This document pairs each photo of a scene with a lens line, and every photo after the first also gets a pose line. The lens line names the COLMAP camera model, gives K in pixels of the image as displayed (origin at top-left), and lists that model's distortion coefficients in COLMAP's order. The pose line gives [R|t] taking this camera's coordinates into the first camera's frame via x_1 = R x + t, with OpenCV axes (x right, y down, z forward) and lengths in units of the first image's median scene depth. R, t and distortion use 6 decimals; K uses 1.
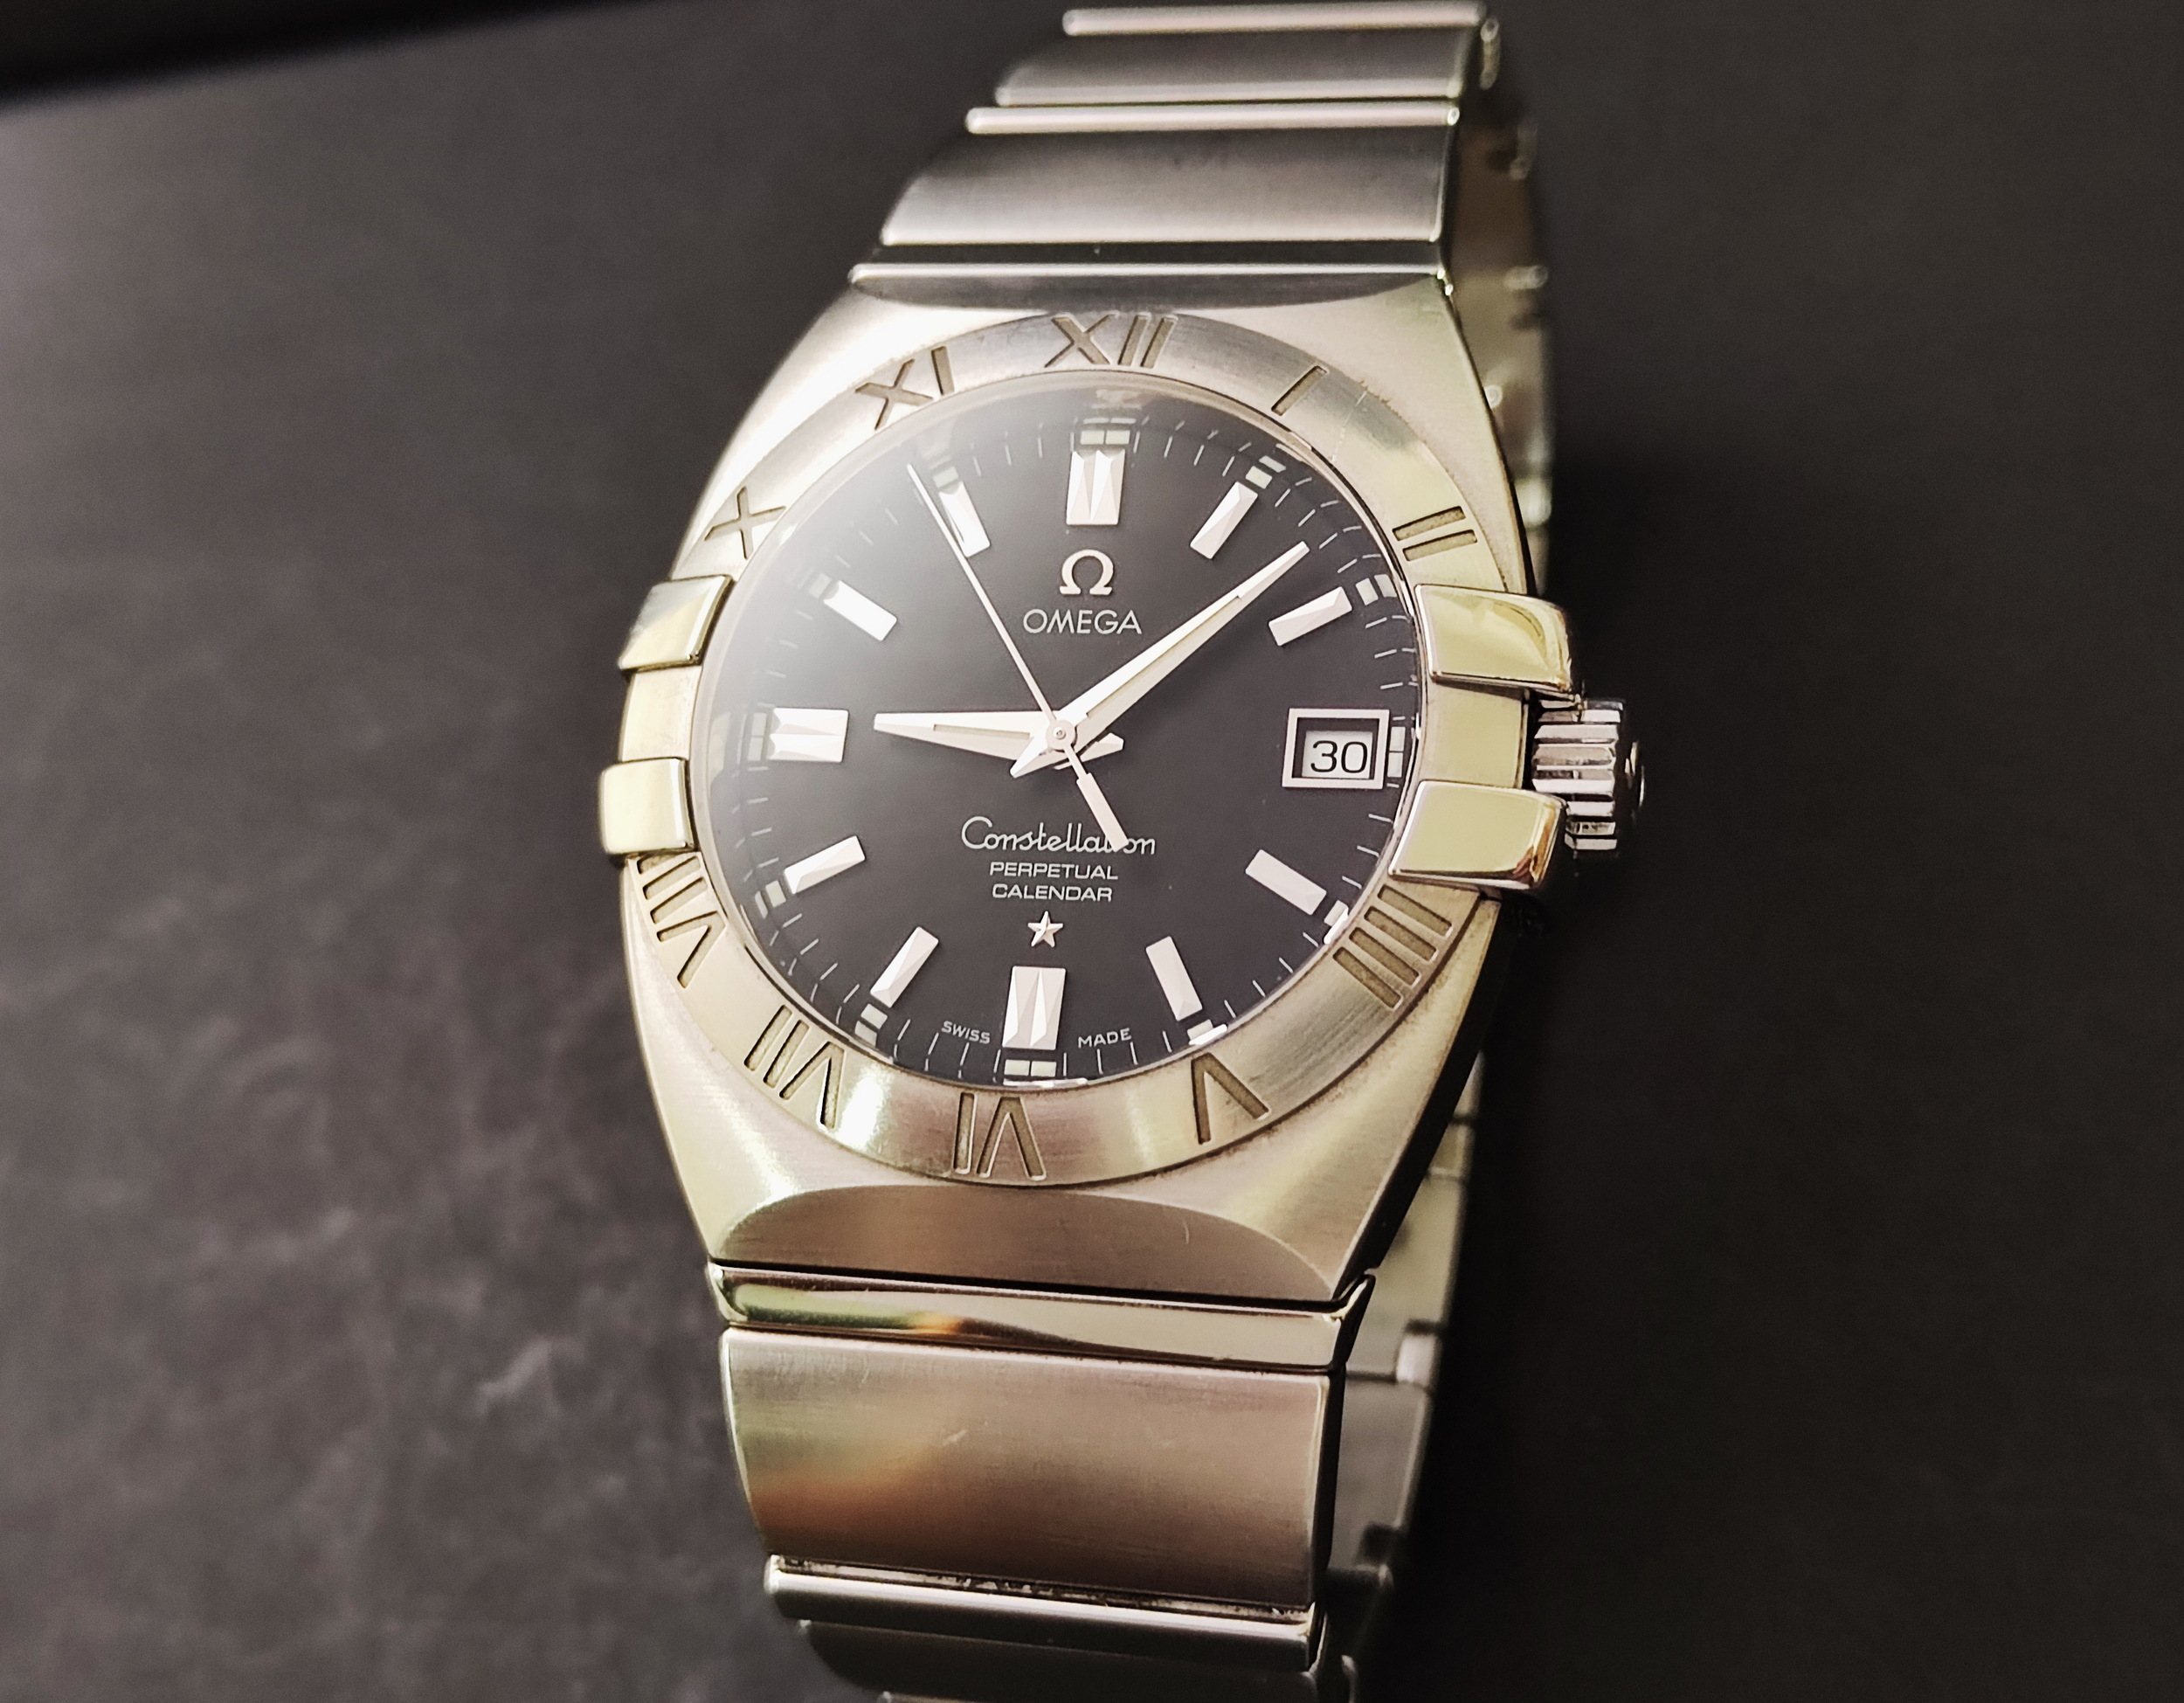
lens RADIAL K [[1624.2, 0, 1092.1], [0, 1624.2, 850.6], [0, 0, 1]] dist [0.006631, -0.001570]
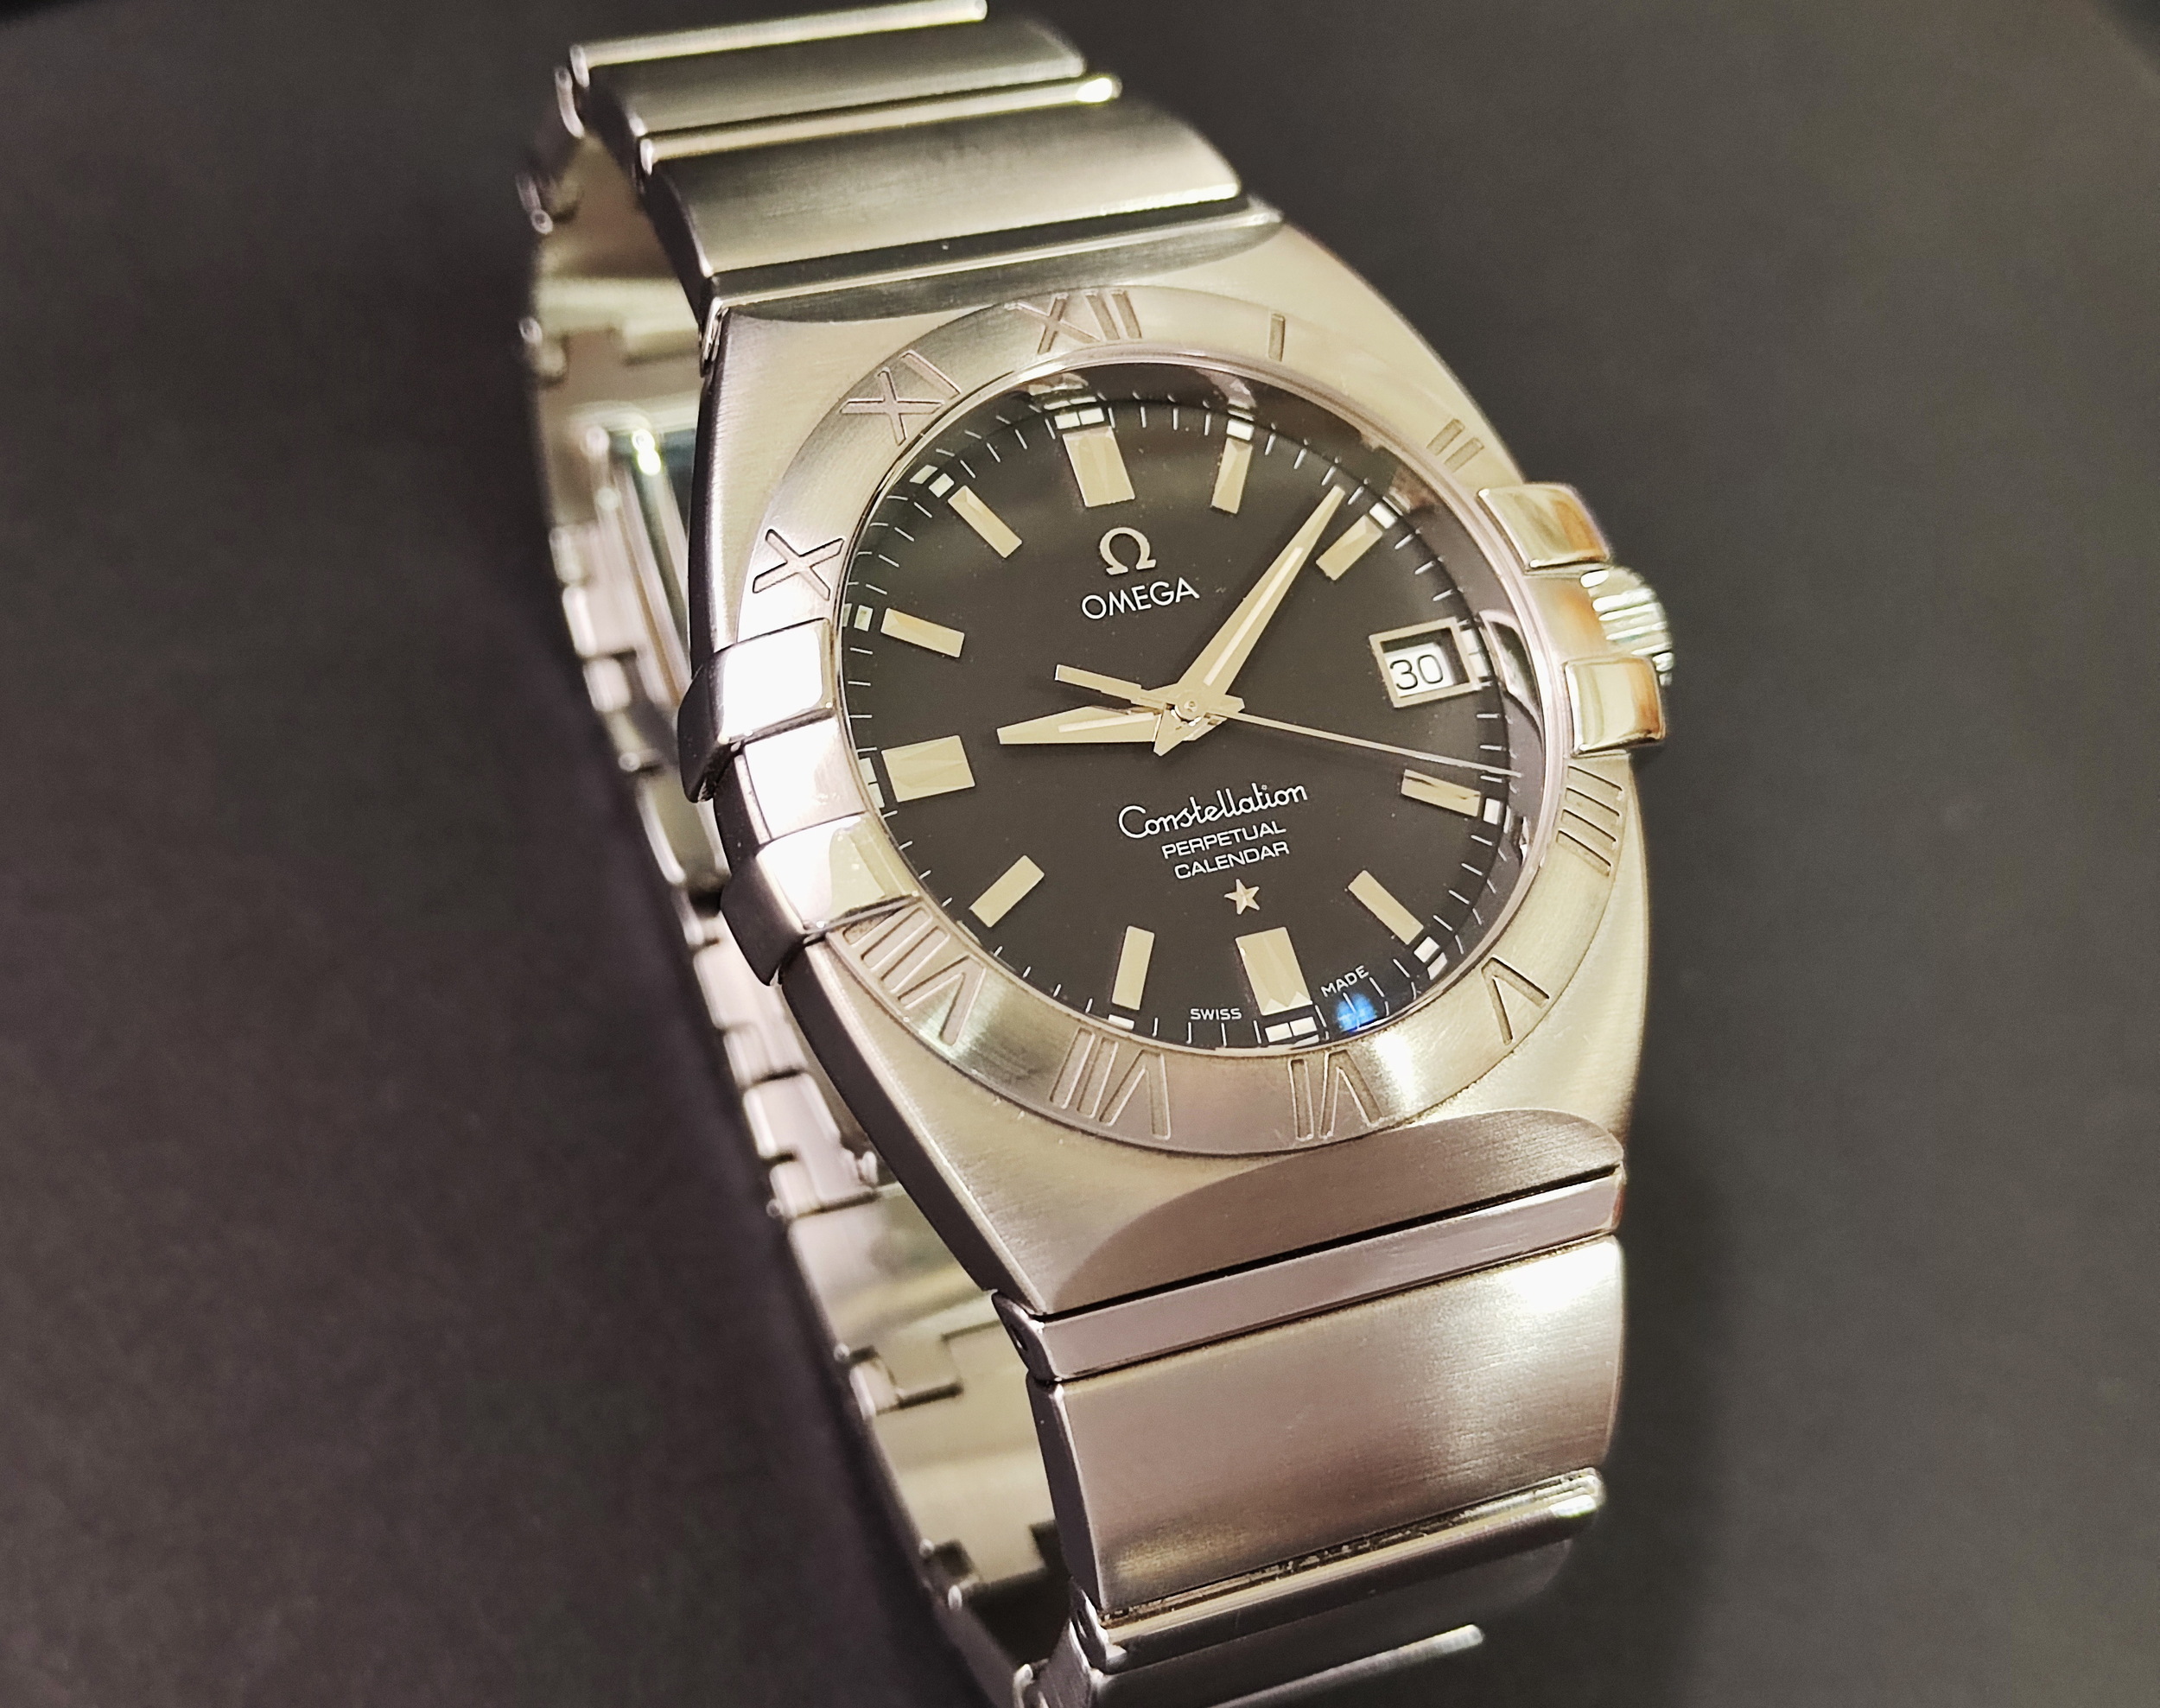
lens RADIAL K [[1645.4, 0, 1080.3], [0, 1645.4, 855.2], [0, 0, 1]] dist [-0.001506, 0.002866]
pose [[0.926151, -0.244943, 0.286787, -0.382373], [0.248664, 0.968293, 0.023978, -0.023283], [-0.283567, 0.049107, 0.957694, 0.060347]]
